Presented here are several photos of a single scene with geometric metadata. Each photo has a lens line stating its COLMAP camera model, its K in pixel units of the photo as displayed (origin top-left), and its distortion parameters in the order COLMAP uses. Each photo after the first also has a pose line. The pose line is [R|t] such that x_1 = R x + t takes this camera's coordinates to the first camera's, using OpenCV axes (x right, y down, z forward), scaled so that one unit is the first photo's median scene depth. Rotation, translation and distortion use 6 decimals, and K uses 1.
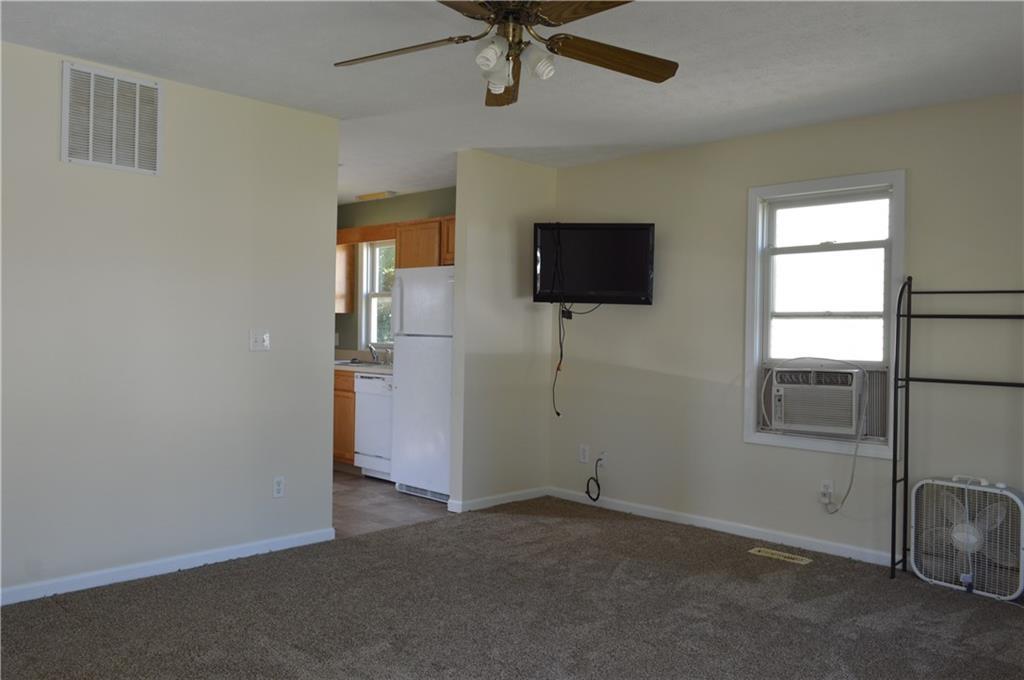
lens RADIAL K [[809.0, 0, 511.2], [0, 809.0, 338.4], [0, 0, 1]] dist [0.055231, -0.003237]
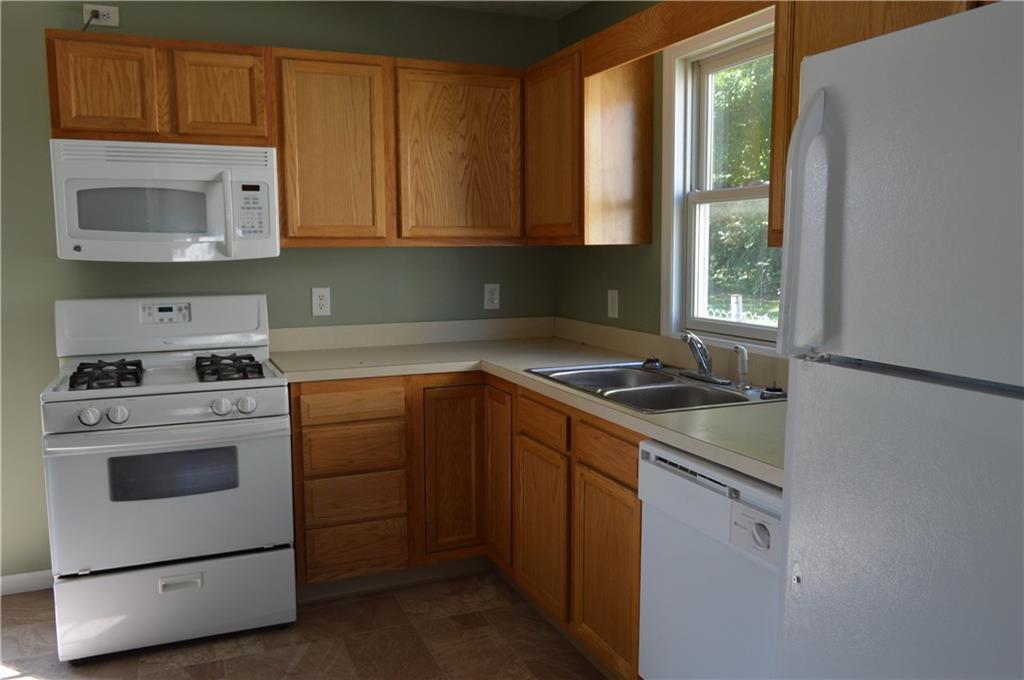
lens RADIAL K [[809.0, 0, 511.1], [0, 809.0, 341.8], [0, 0, 1]] dist [0.055231, -0.003237]
pose [[0.921820, 0.020503, -0.387076, -0.100771], [0.020473, 0.994631, 0.101441, -0.025514], [0.387077, -0.101435, 0.916451, 0.596731]]
